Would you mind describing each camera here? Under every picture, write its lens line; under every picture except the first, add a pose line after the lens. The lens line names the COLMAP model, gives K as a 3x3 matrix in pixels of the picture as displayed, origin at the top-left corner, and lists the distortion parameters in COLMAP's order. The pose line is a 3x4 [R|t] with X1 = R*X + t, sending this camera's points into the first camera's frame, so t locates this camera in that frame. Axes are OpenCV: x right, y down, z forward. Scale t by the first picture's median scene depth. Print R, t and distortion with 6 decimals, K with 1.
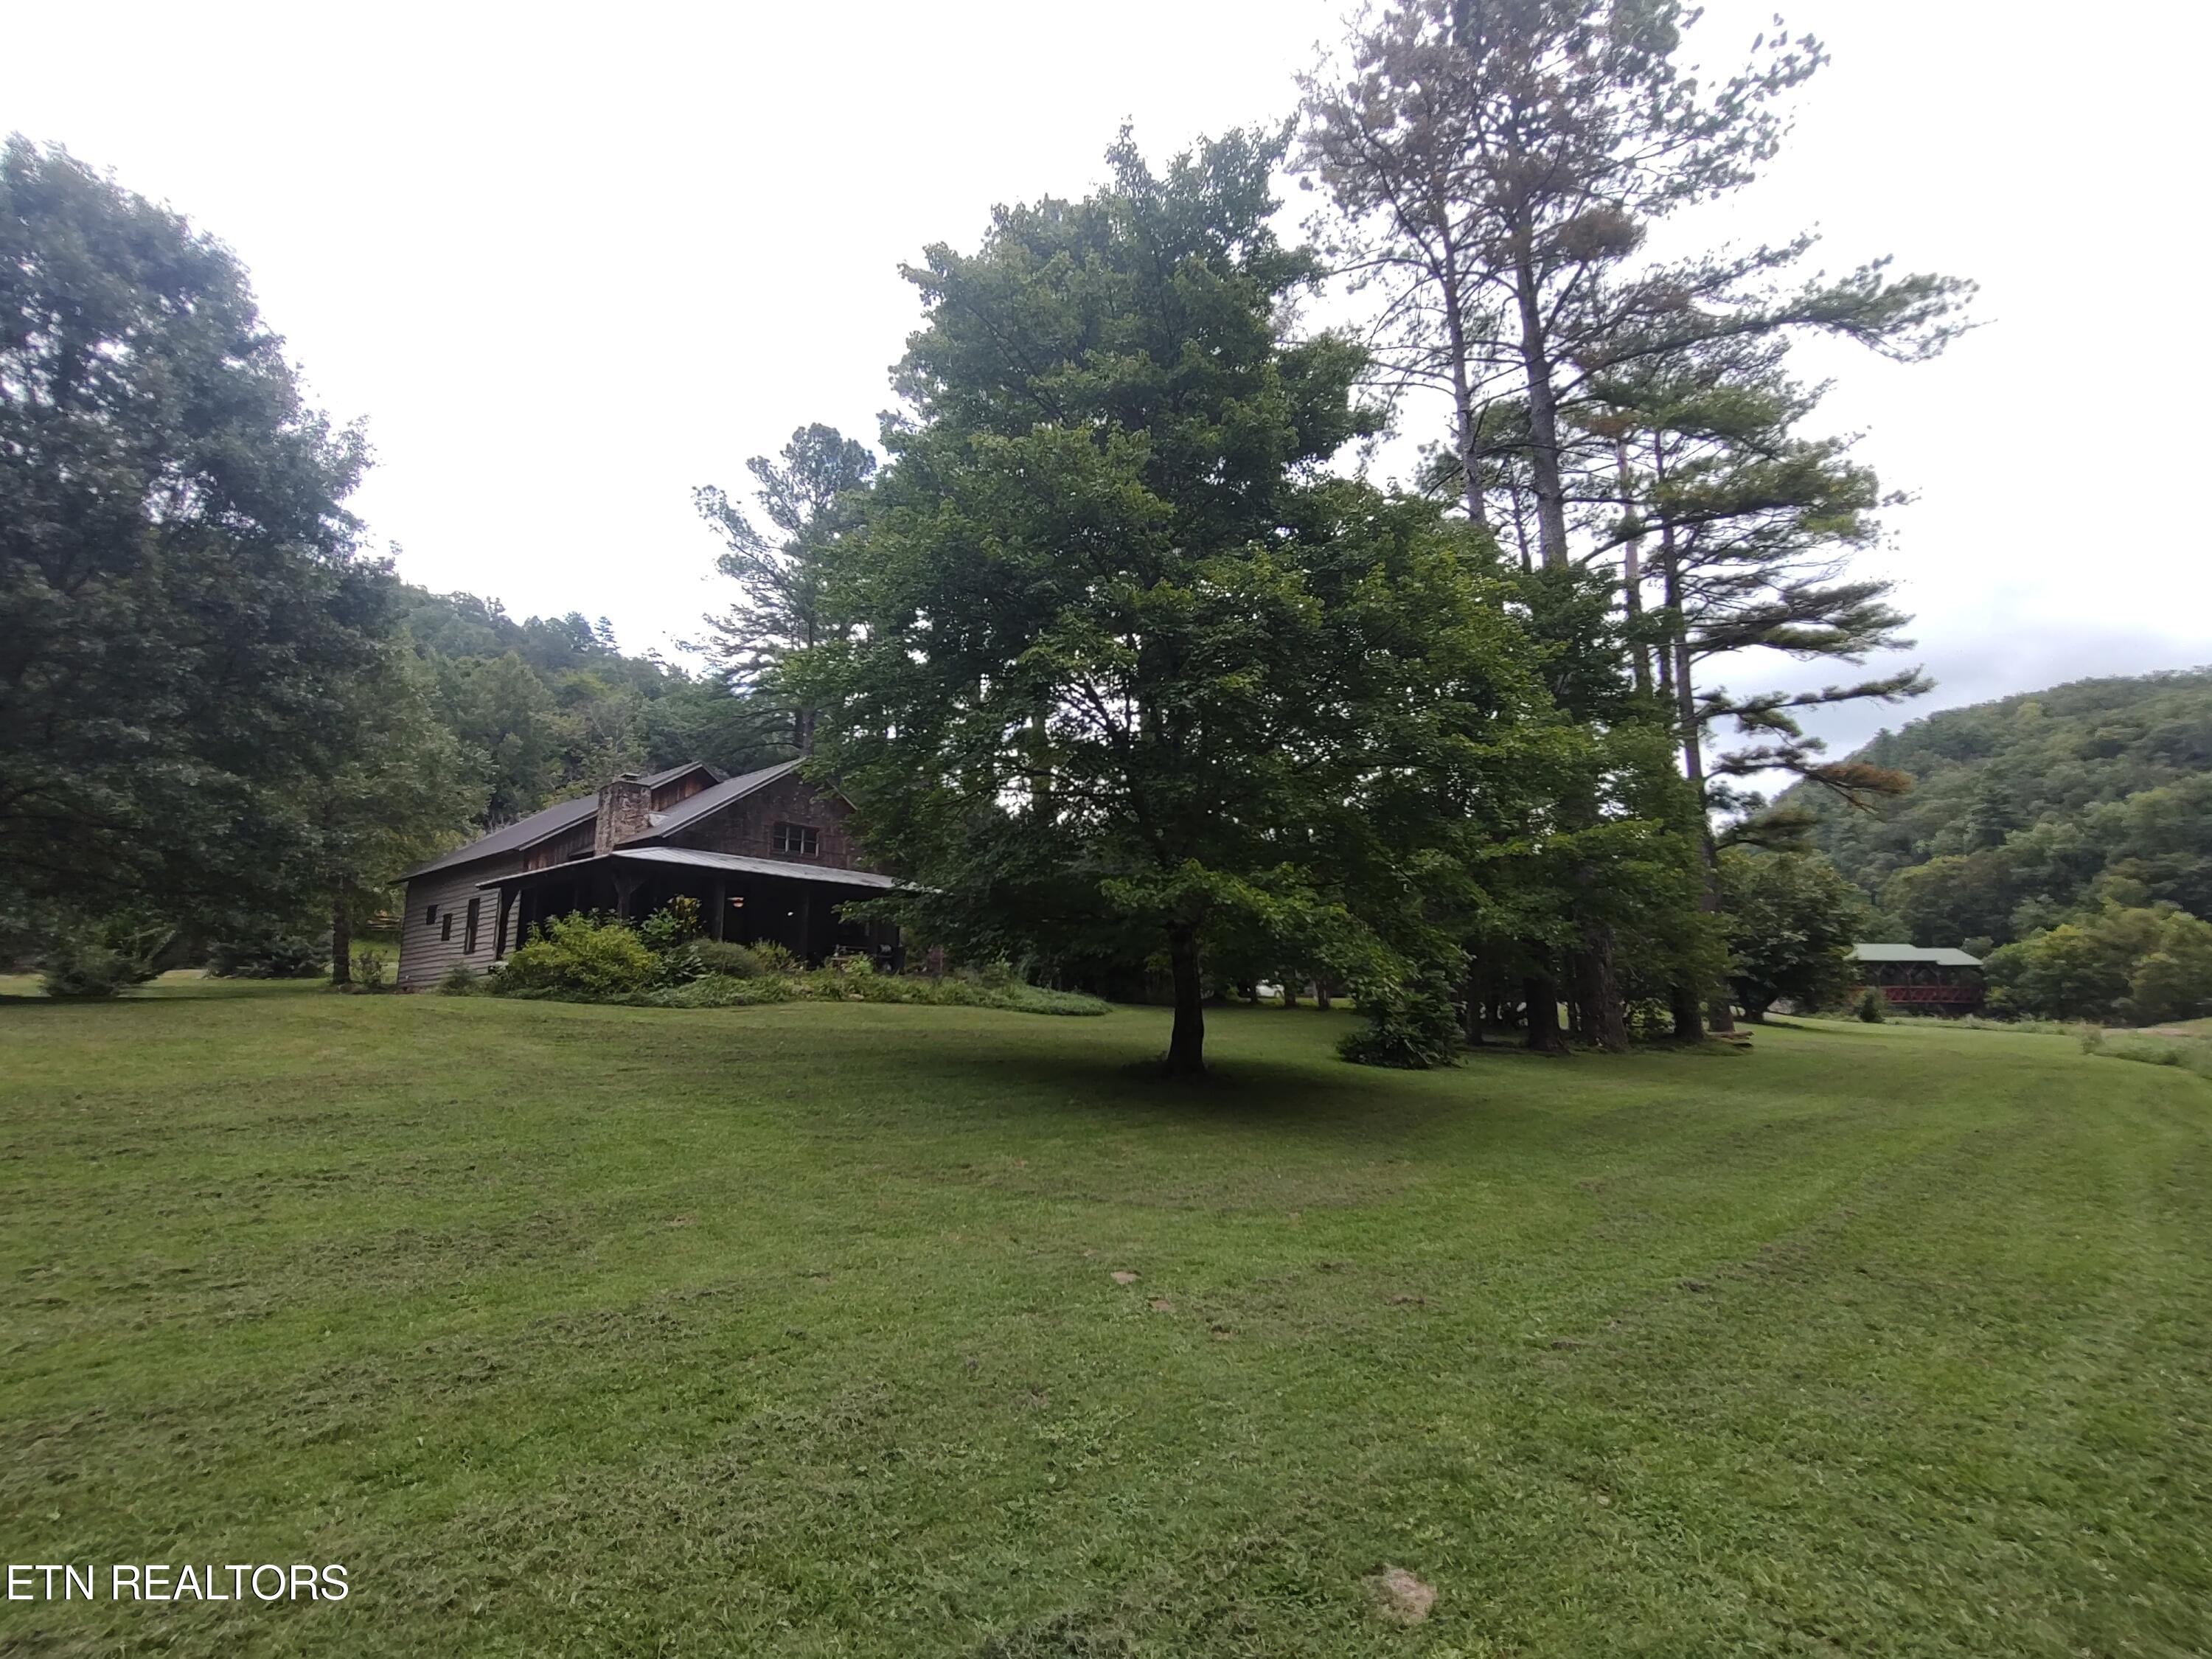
lens RADIAL K [[994.8, 0, 1106.0], [0, 994.8, 829.5], [0, 0, 1]] dist [0.004639, 0.000184]
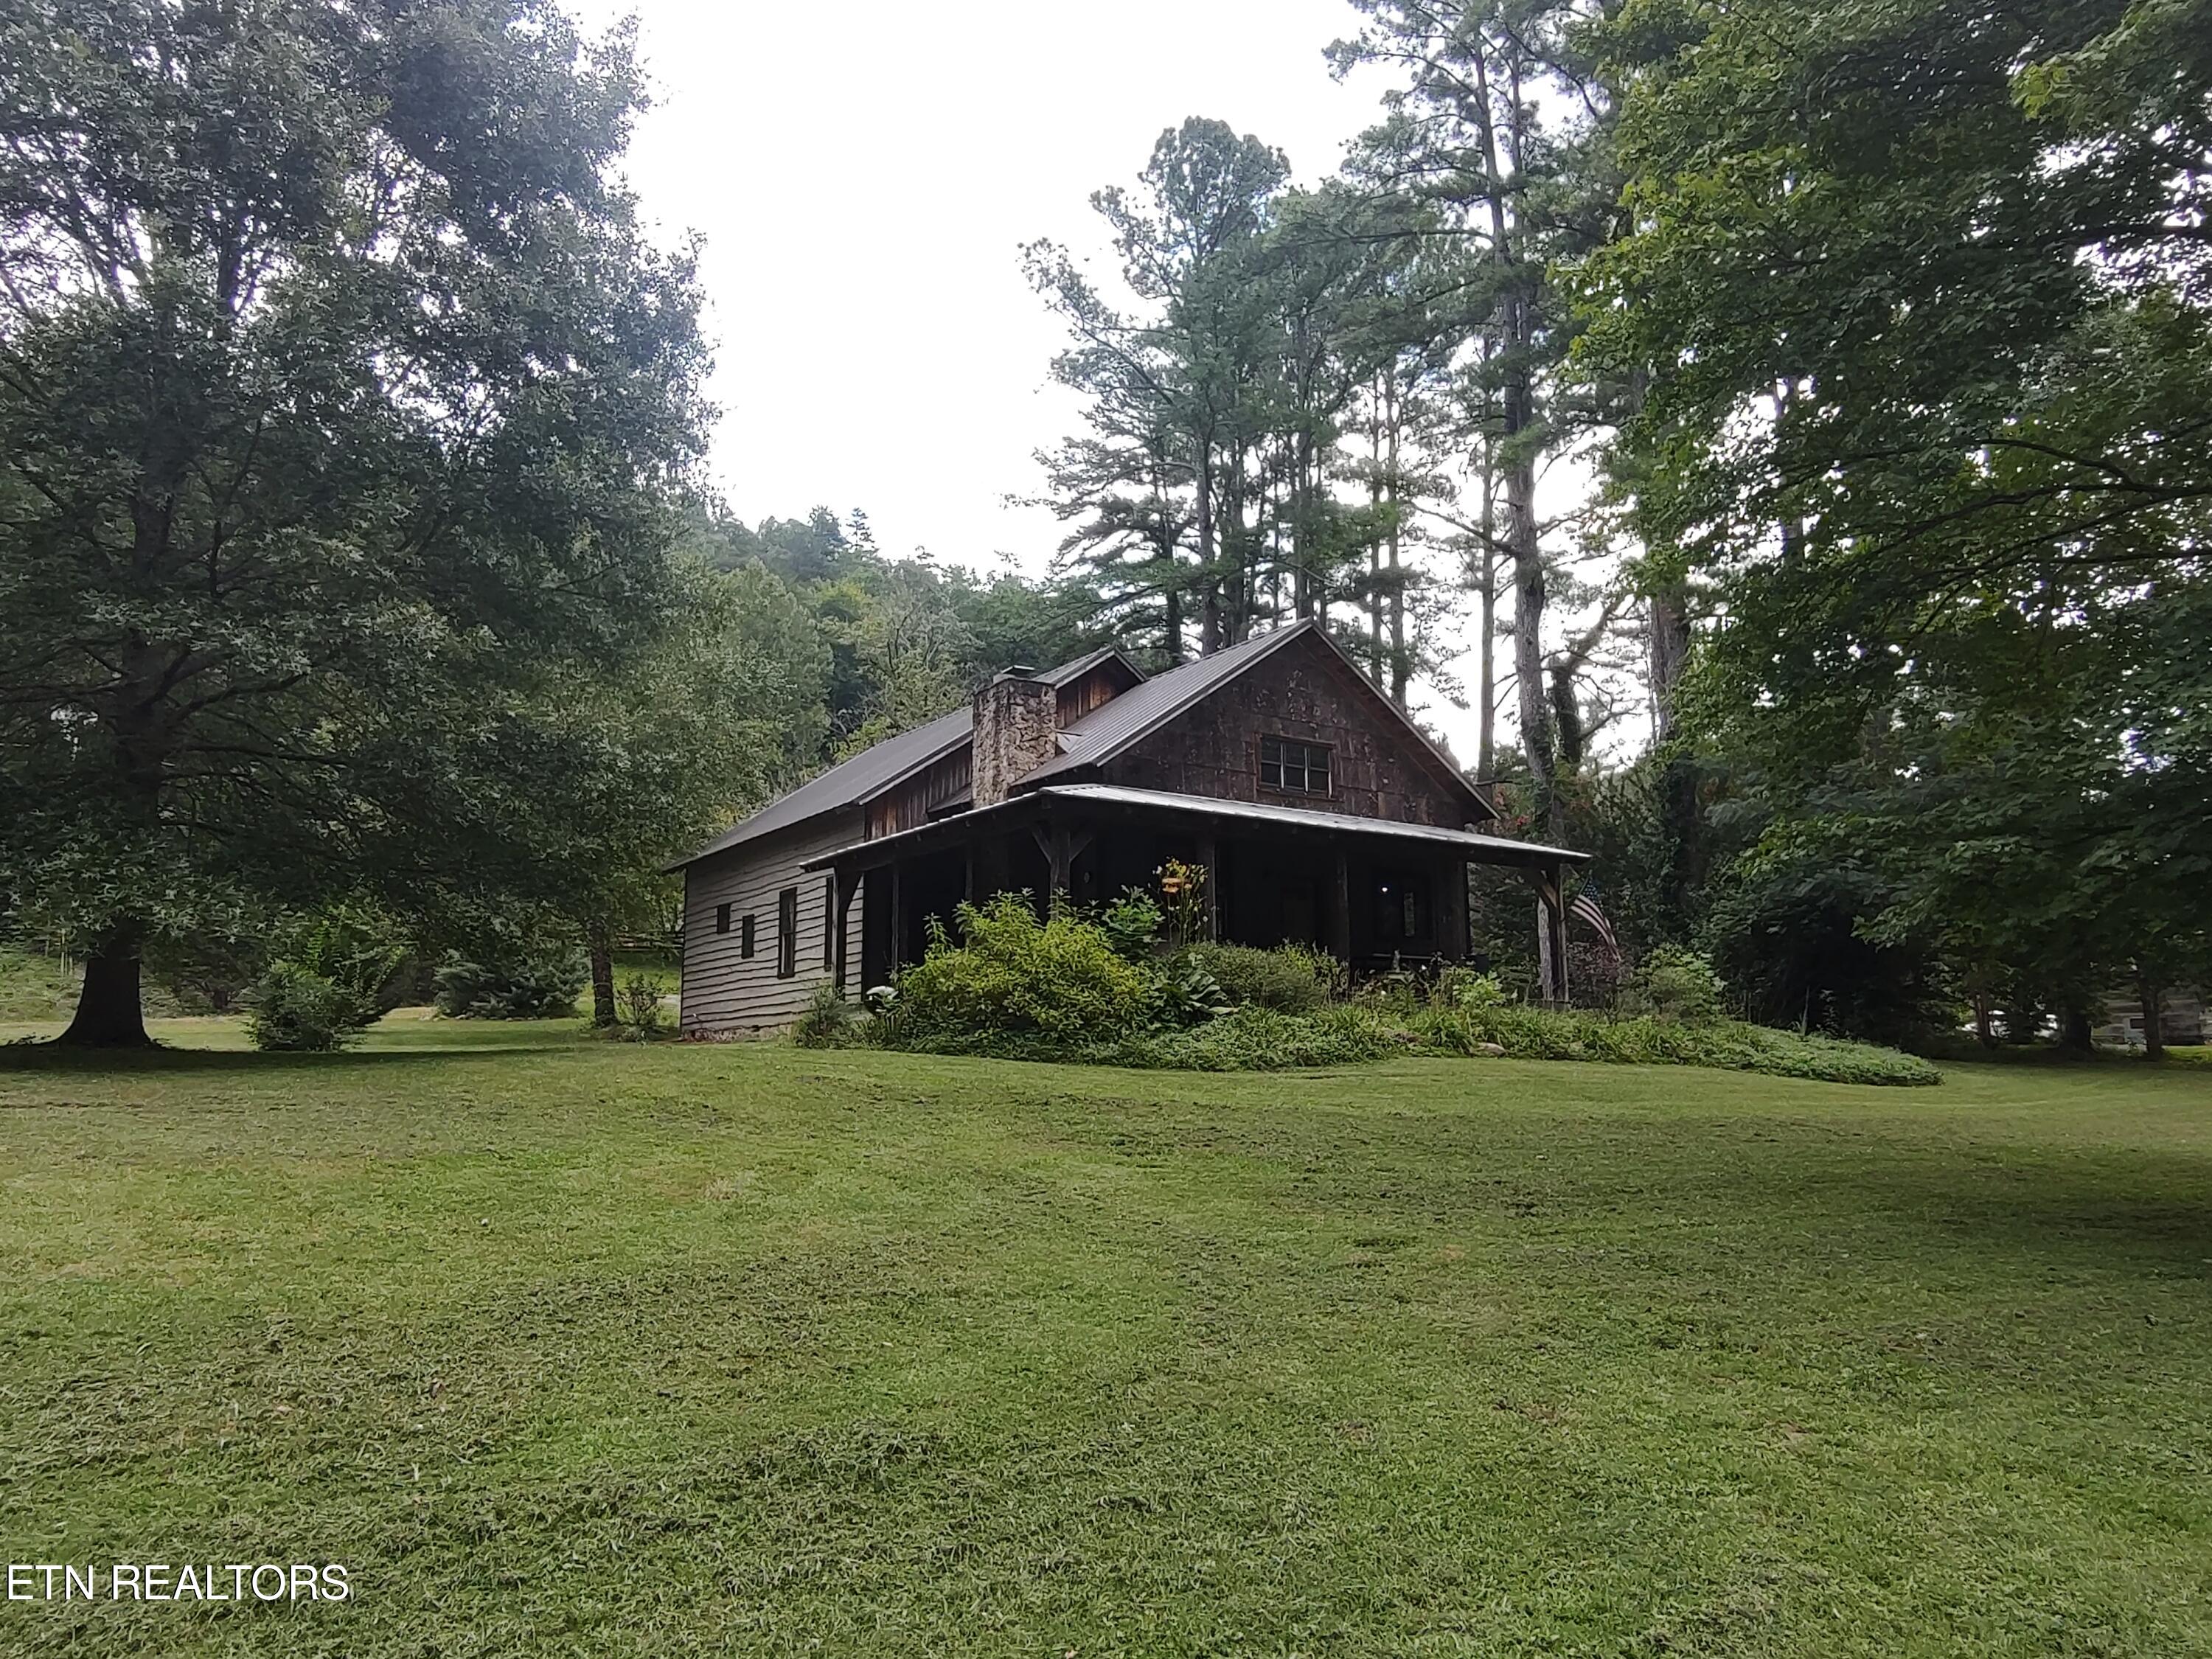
lens RADIAL K [[1462.0, 0, 1106.0], [0, 1462.0, 829.5], [0, 0, 1]] dist [0.009322, 0.004108]
pose [[0.956983, -0.043528, -0.286859, -0.188539], [0.050396, 0.998591, 0.016597, 0.028060], [0.285733, -0.030340, 0.957829, 0.190056]]
